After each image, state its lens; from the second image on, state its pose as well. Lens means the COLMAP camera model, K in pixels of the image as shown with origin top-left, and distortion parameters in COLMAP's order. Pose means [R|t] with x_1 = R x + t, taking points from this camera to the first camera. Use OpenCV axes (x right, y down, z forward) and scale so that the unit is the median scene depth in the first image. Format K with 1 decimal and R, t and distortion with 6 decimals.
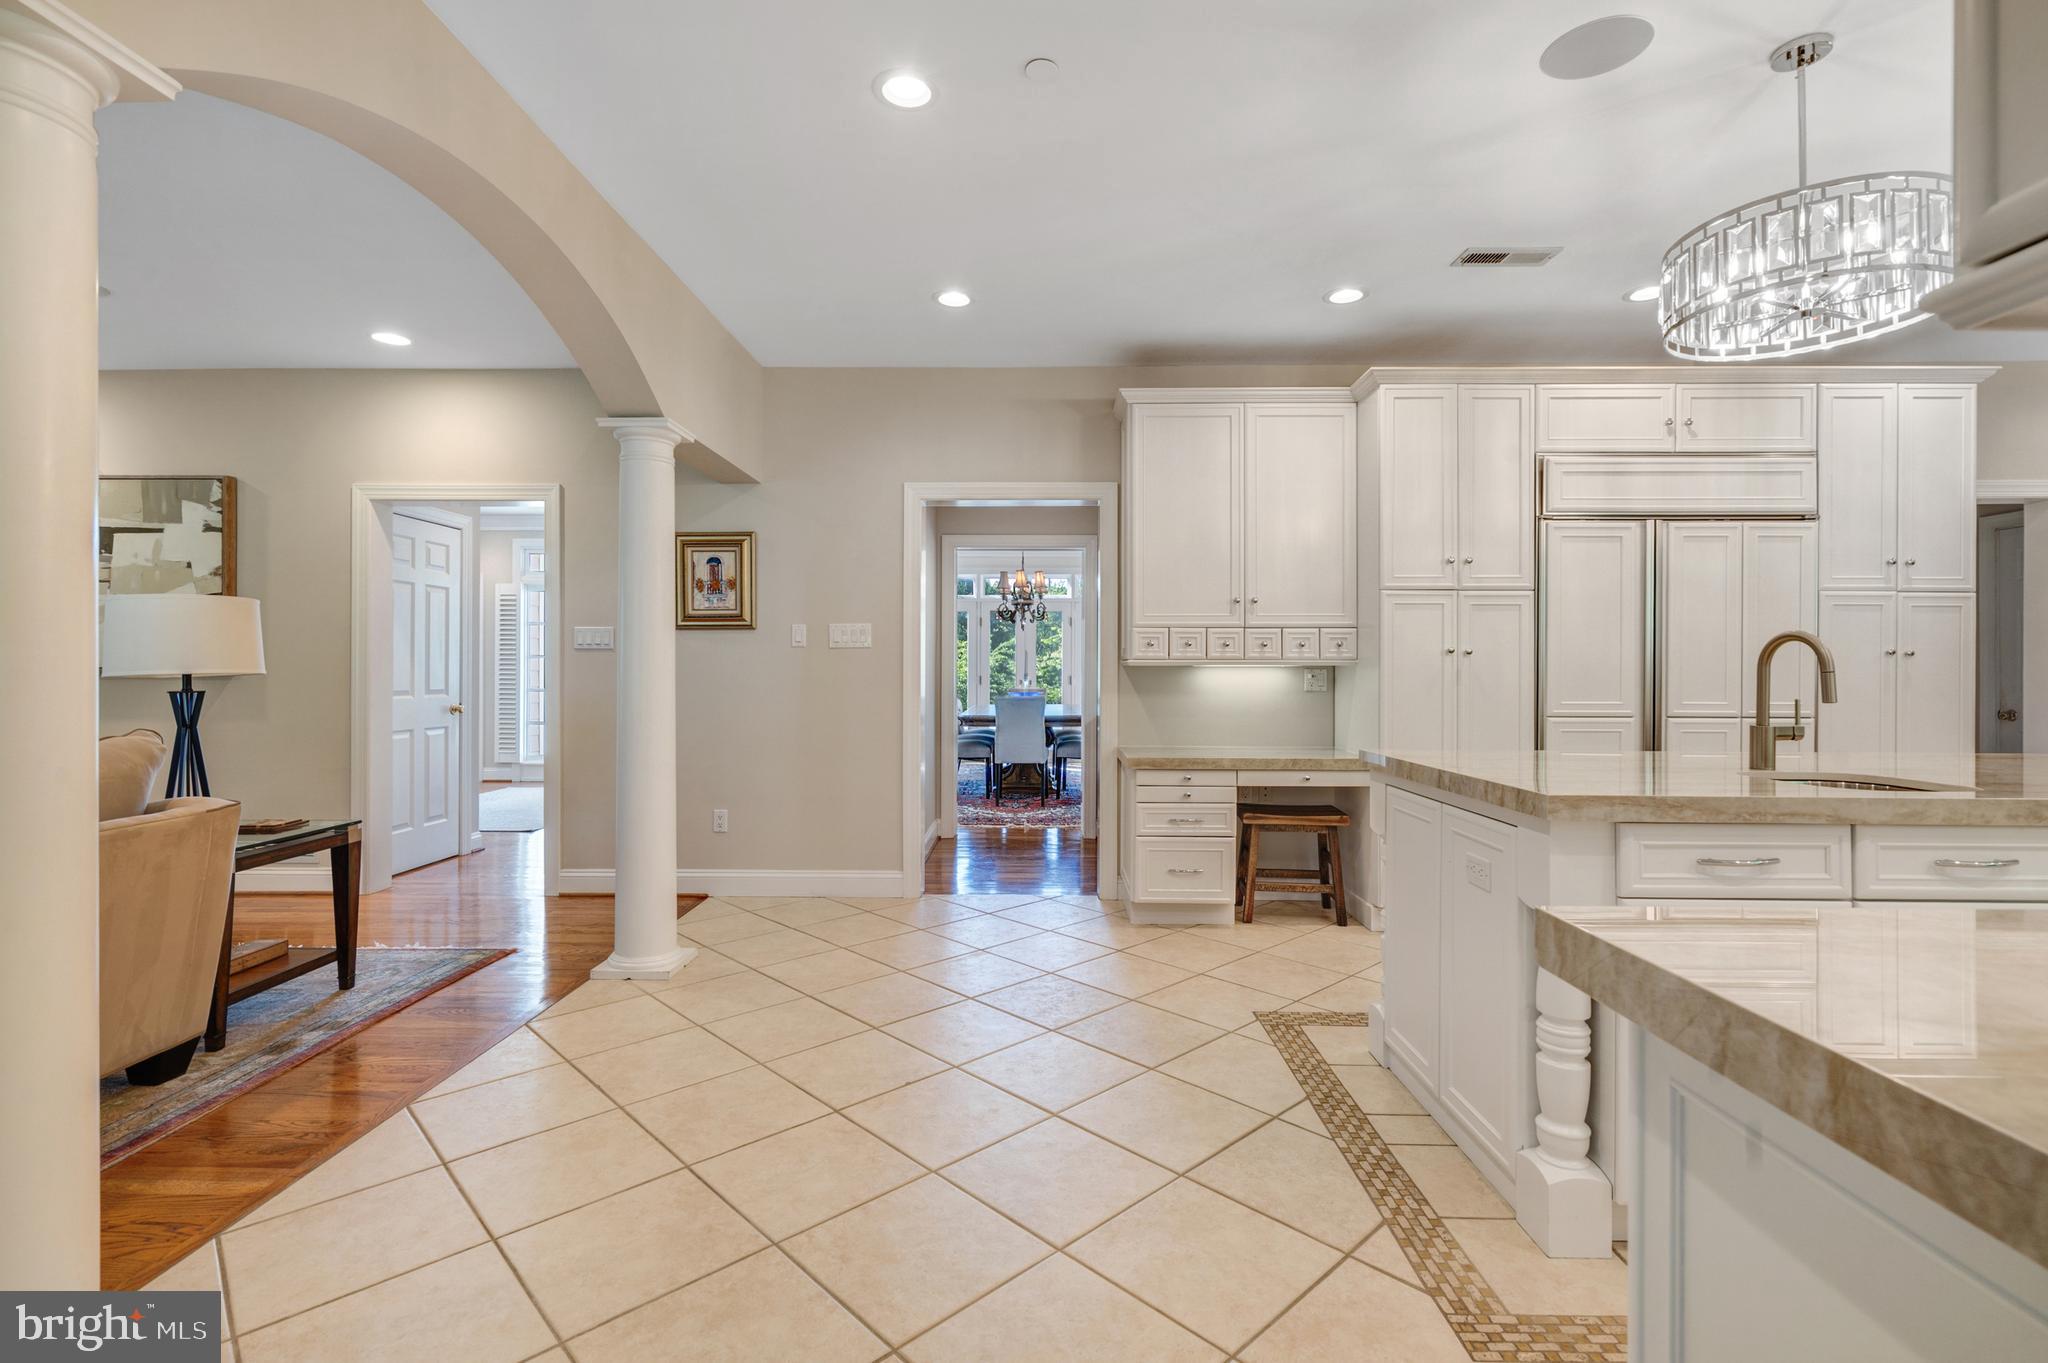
lens RADIAL K [[938.0, 0, 1023.6], [0, 938.0, 673.8], [0, 0, 1]] dist [-0.008913, 0.001558]
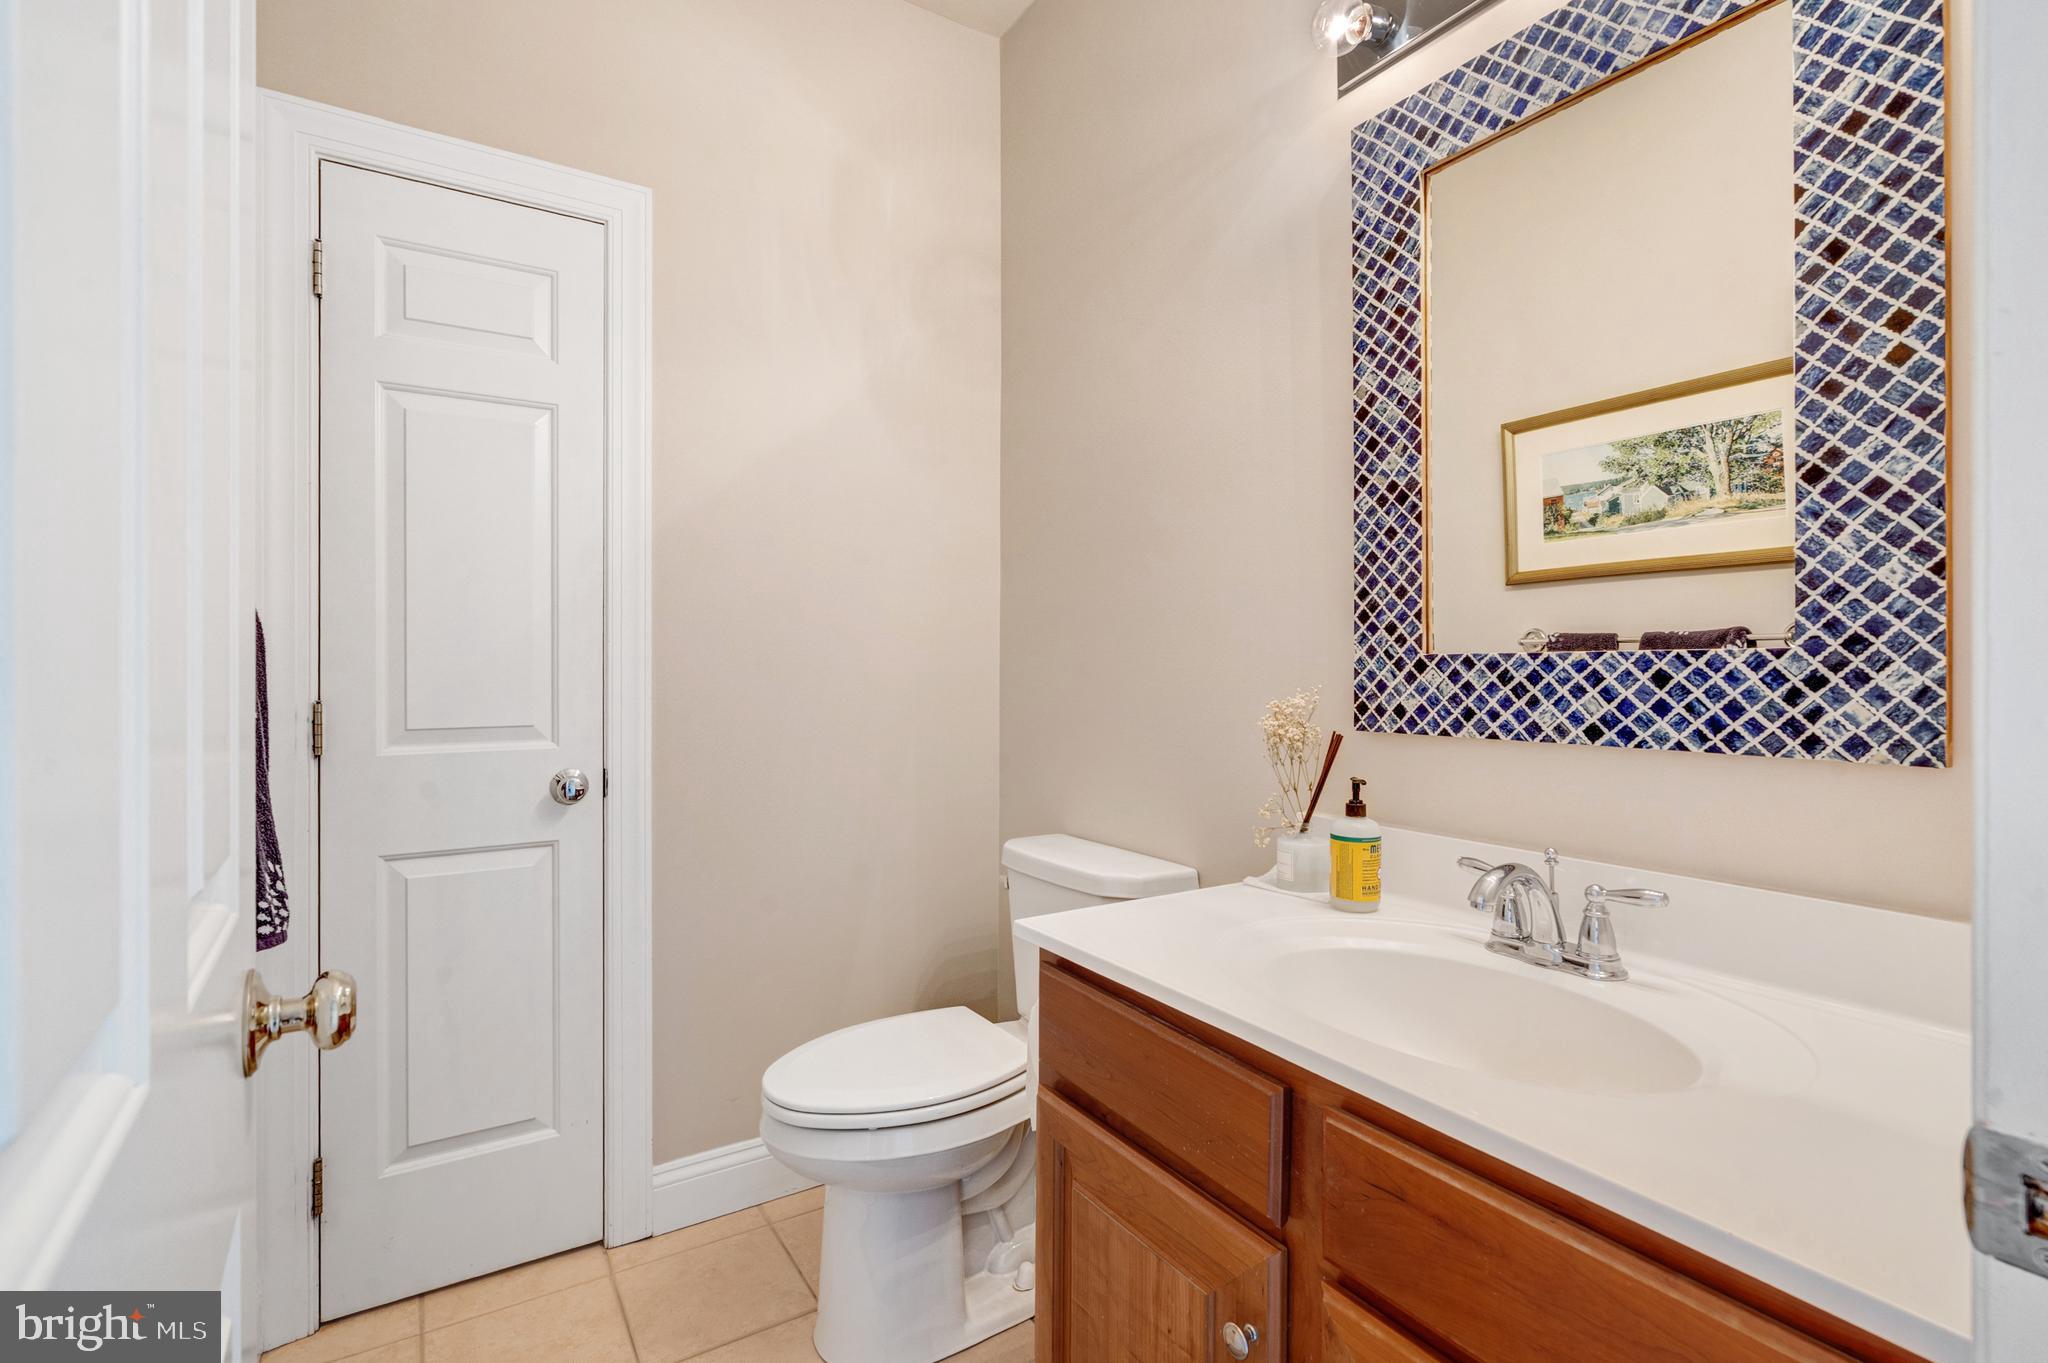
lens RADIAL K [[938.0, 0, 1025.4], [0, 938.0, 675.9], [0, 0, 1]] dist [-0.008913, 0.001558]
pose [[0.546874, -0.000197, -0.837215, -0.265146], [-0.001162, 0.999999, -0.000995, -0.000408], [0.837214, 0.001517, 0.546874, 0.980556]]
